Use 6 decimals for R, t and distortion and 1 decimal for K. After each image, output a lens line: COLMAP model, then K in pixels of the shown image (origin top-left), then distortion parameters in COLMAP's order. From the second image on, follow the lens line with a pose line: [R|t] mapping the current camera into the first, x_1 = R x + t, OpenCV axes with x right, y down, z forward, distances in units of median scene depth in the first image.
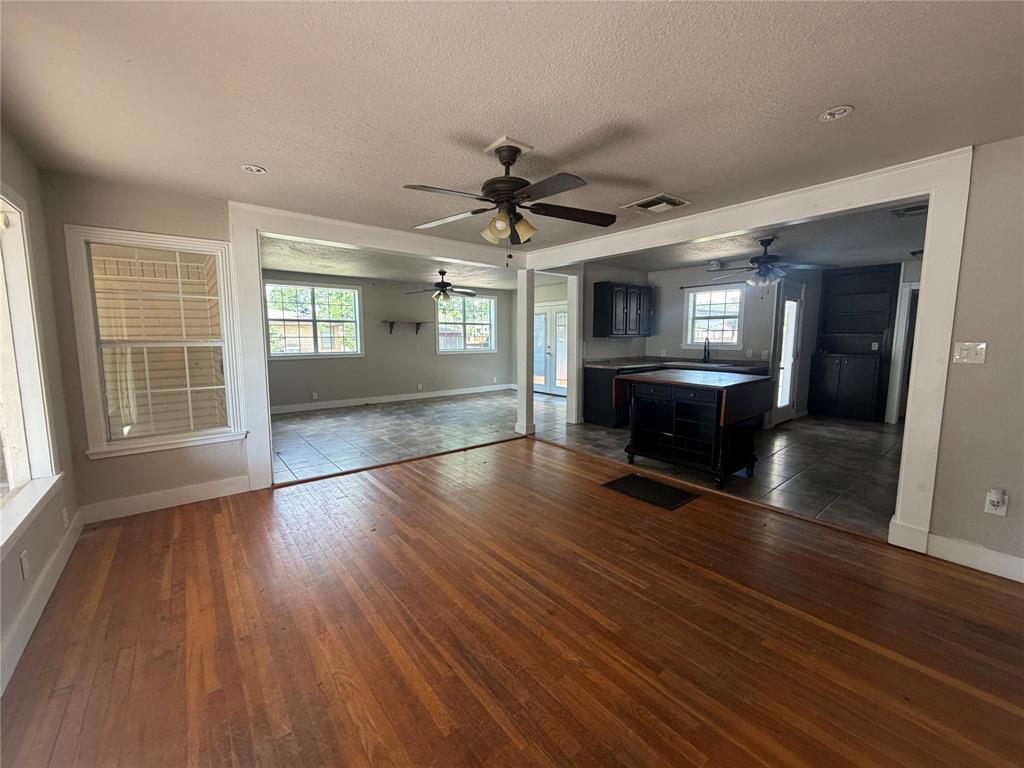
lens RADIAL K [[411.1, 0, 511.3], [0, 411.1, 381.8], [0, 0, 1]] dist [0.000168, 0.000004]
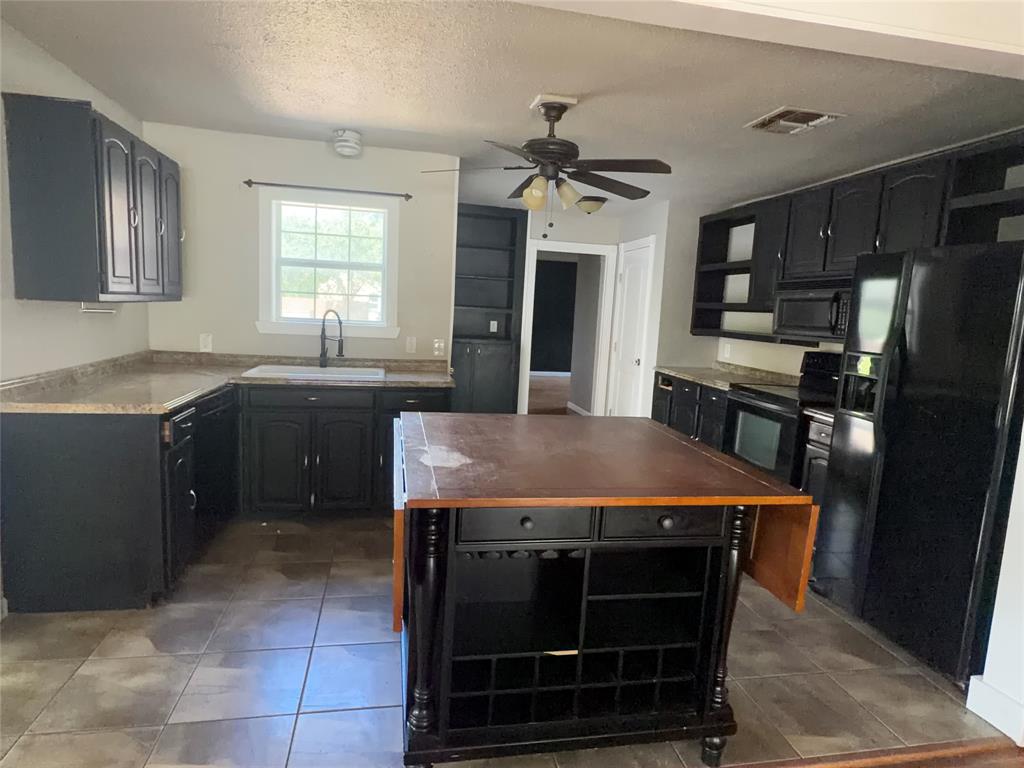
lens RADIAL K [[600.1, 0, 512.0], [0, 600.1, 388.4], [0, 0, 1]] dist [0.003364, 0.000212]
pose [[0.466112, -0.094638, 0.879650, -0.006307], [0.047603, 0.995505, 0.081878, -0.063552], [-0.883444, 0.003710, 0.468522, 0.501474]]
